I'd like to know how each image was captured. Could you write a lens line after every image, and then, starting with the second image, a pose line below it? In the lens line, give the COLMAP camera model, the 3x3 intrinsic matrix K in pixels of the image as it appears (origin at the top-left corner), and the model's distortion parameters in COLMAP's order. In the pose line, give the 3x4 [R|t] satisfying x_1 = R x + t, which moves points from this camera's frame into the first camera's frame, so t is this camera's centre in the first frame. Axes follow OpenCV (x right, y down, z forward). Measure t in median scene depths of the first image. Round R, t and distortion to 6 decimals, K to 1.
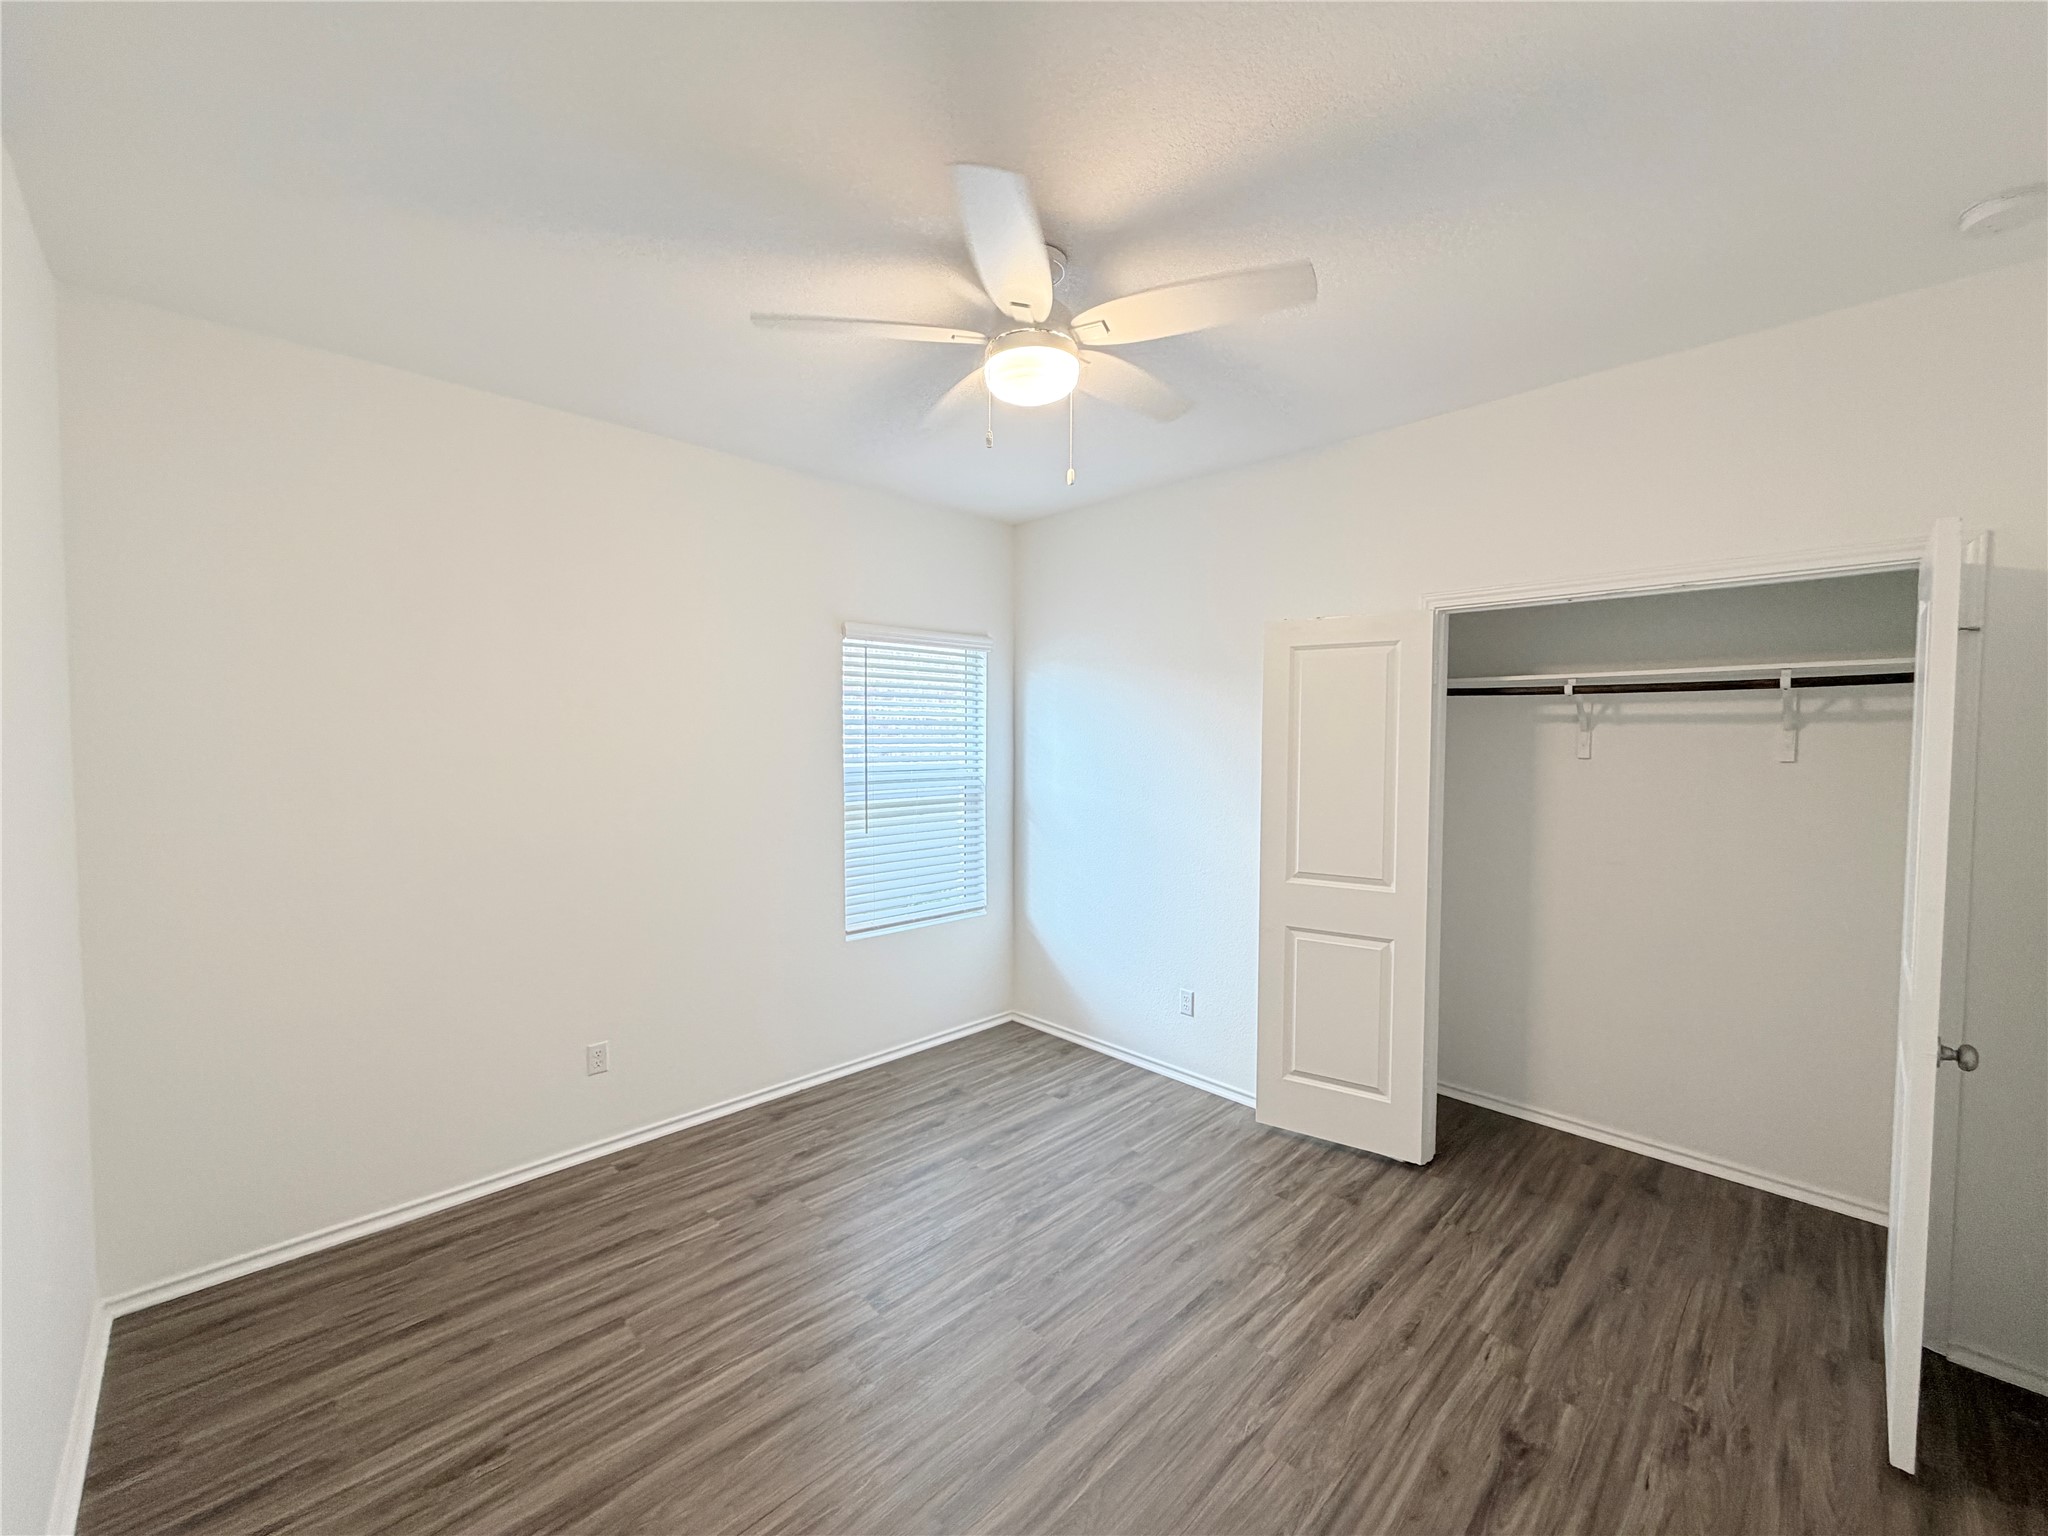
lens RADIAL K [[816.4, 0, 1020.4], [0, 816.4, 767.1], [0, 0, 1]] dist [-0.001036, 0.000035]
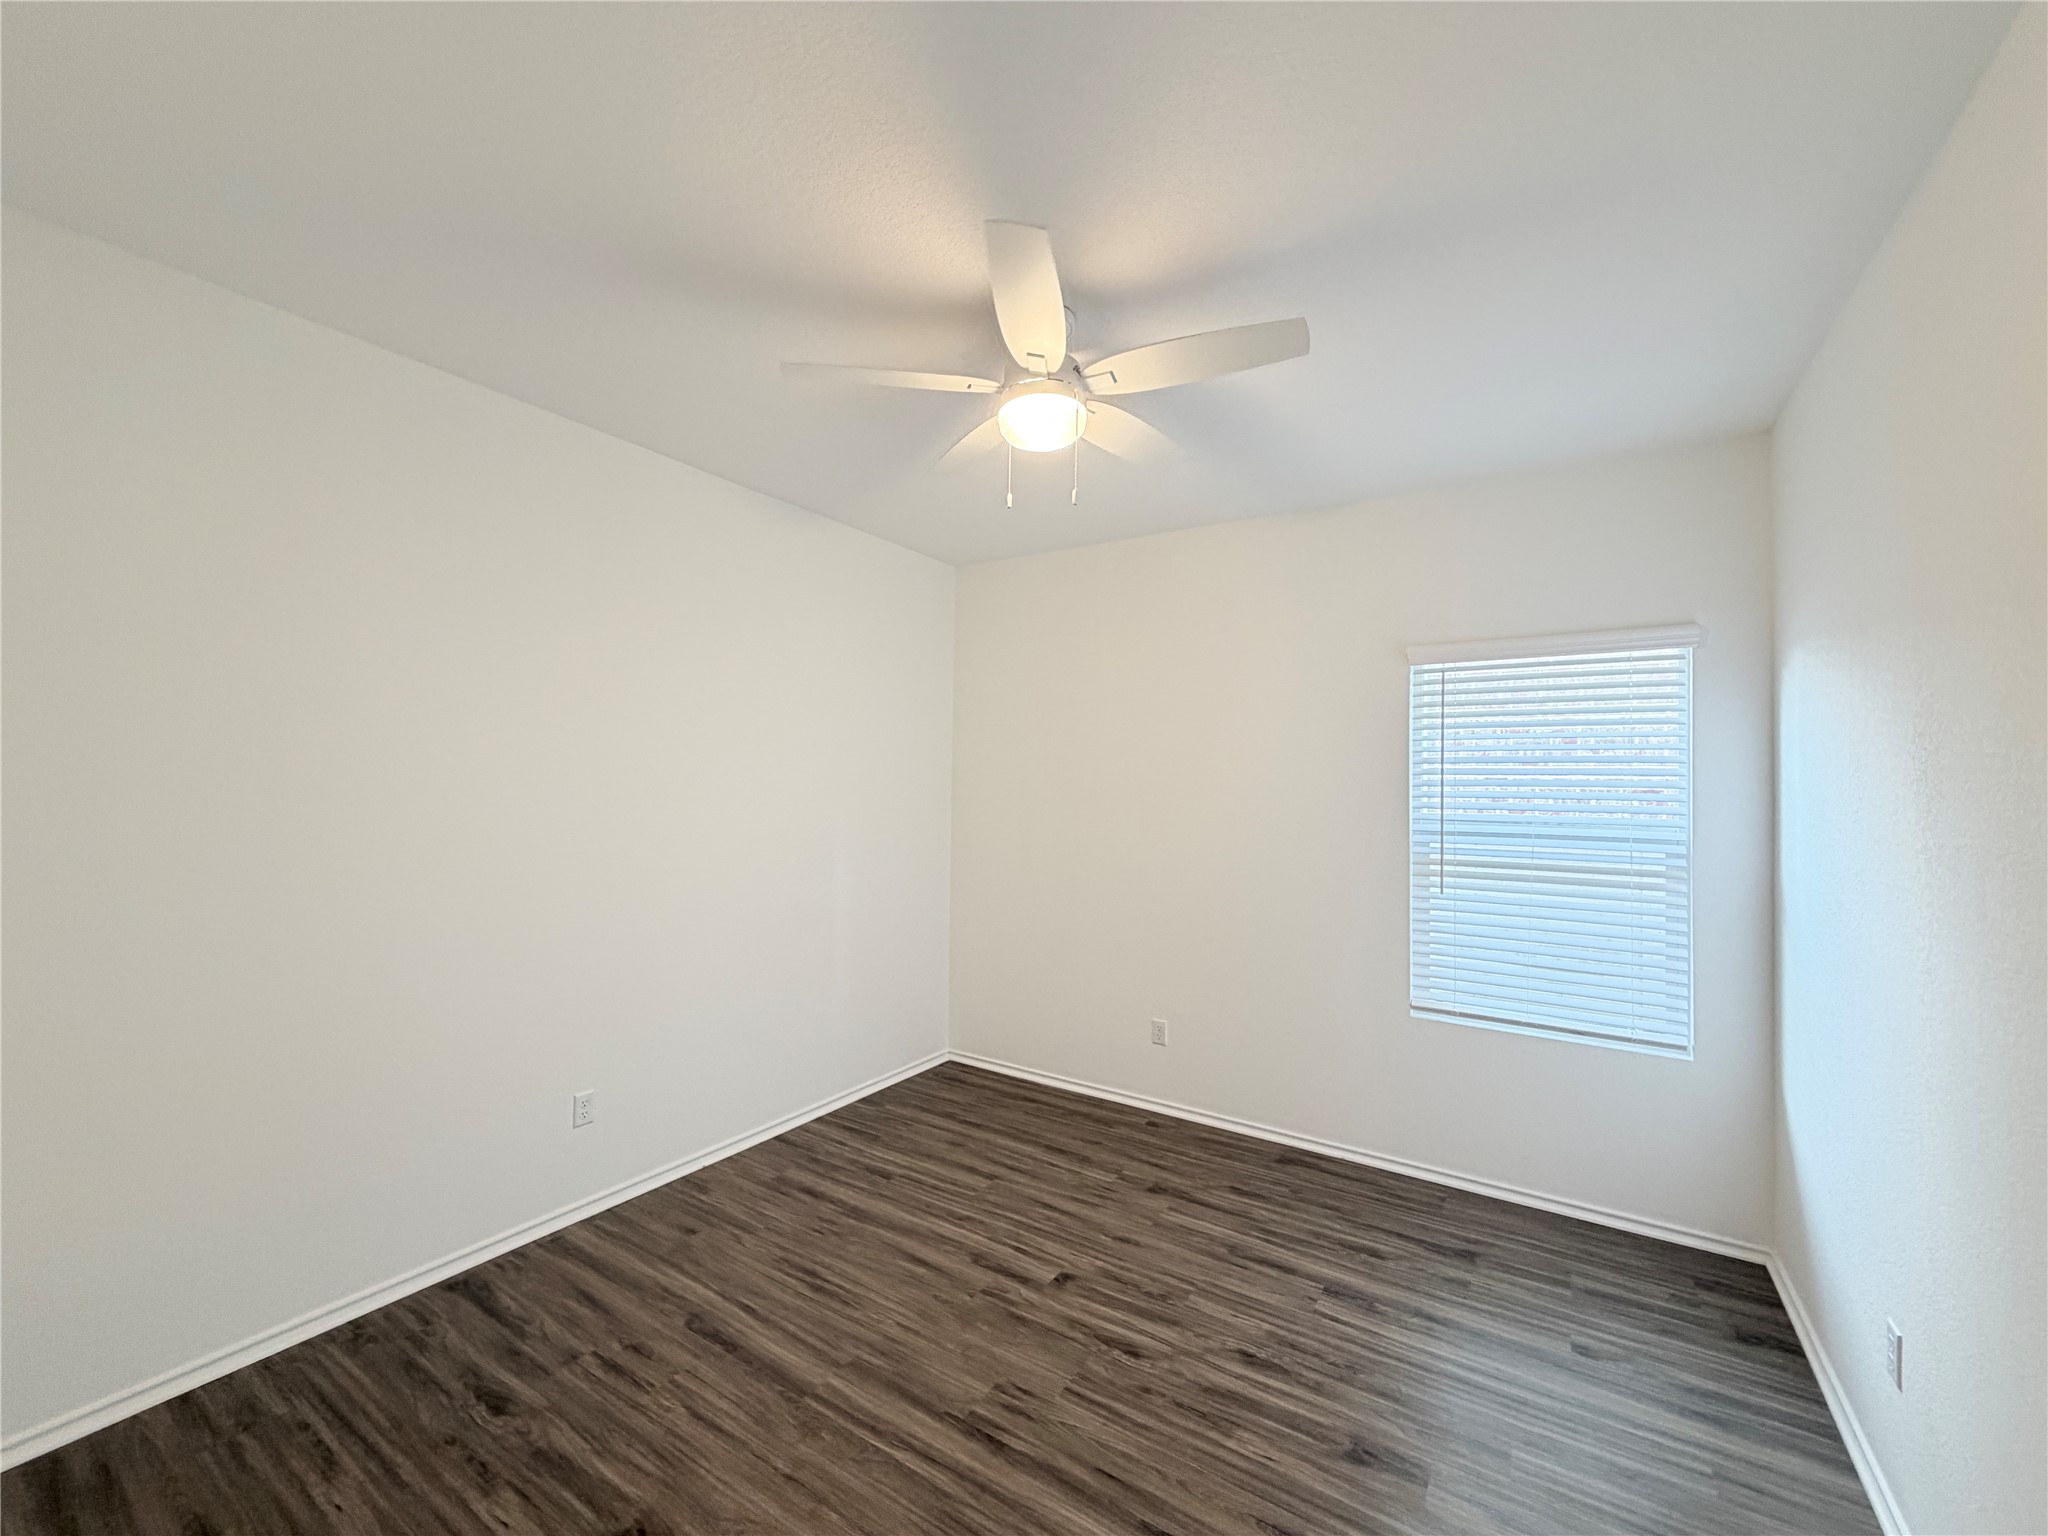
lens RADIAL K [[816.4, 0, 1020.4], [0, 816.4, 767.1], [0, 0, 1]] dist [-0.001036, 0.000035]
pose [[0.212894, -0.021585, -0.976837, 0.725926], [-0.051086, 0.998143, -0.033190, 0.002418], [0.975739, 0.056969, 0.211395, 0.540710]]
